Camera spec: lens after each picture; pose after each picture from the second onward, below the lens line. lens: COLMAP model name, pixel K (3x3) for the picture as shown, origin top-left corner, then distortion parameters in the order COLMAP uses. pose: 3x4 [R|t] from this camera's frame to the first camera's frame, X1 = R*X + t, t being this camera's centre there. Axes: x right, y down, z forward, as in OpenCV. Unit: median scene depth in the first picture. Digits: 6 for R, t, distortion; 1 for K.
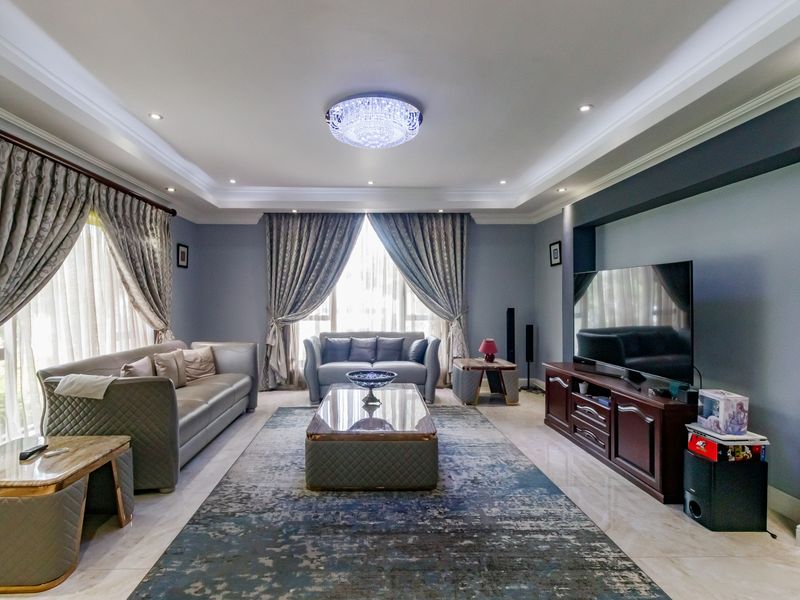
lens RADIAL K [[417.1, 0, 373.2], [0, 417.1, 308.3], [0, 0, 1]] dist [0.004575, 0.001074]
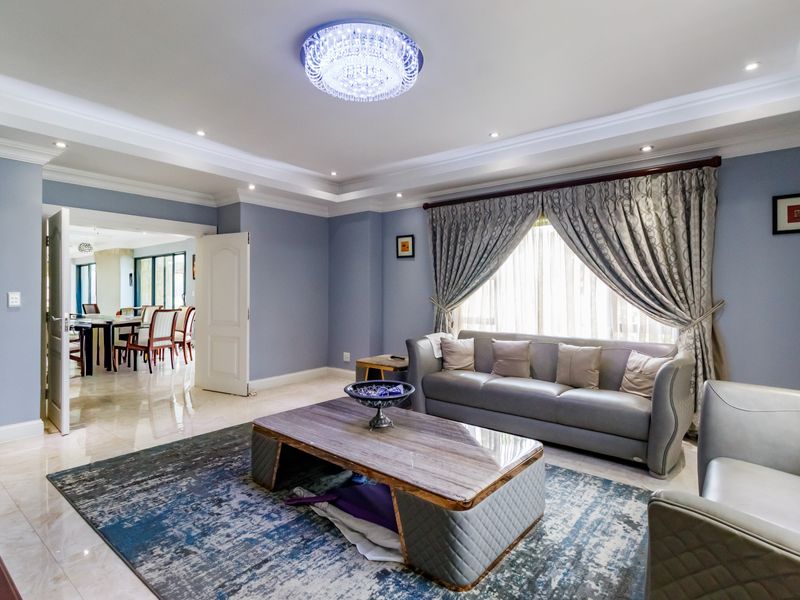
lens RADIAL K [[417.1, 0, 404.1], [0, 417.1, 297.1], [0, 0, 1]] dist [0.004575, 0.001074]
pose [[-0.631330, 0.006844, -0.775484, 0.362886], [-0.018861, 0.999530, 0.024177, -0.015681], [0.775285, 0.029890, -0.630904, 0.998349]]
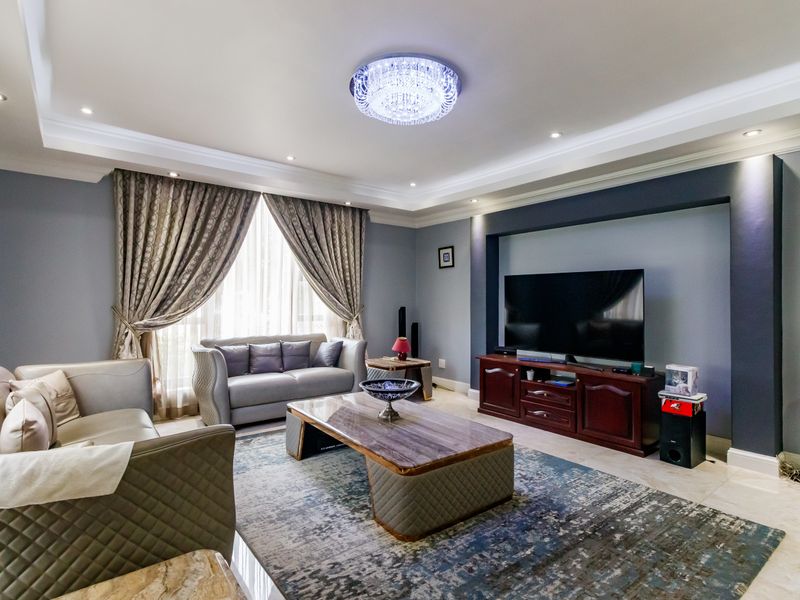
lens RADIAL K [[417.1, 0, 397.0], [0, 417.1, 298.1], [0, 0, 1]] dist [0.004575, 0.001074]
pose [[0.803568, 0.009039, 0.595144, -0.332648], [0.006593, 0.999688, -0.024085, 0.002902], [-0.595176, 0.023278, 0.803258, 0.203093]]
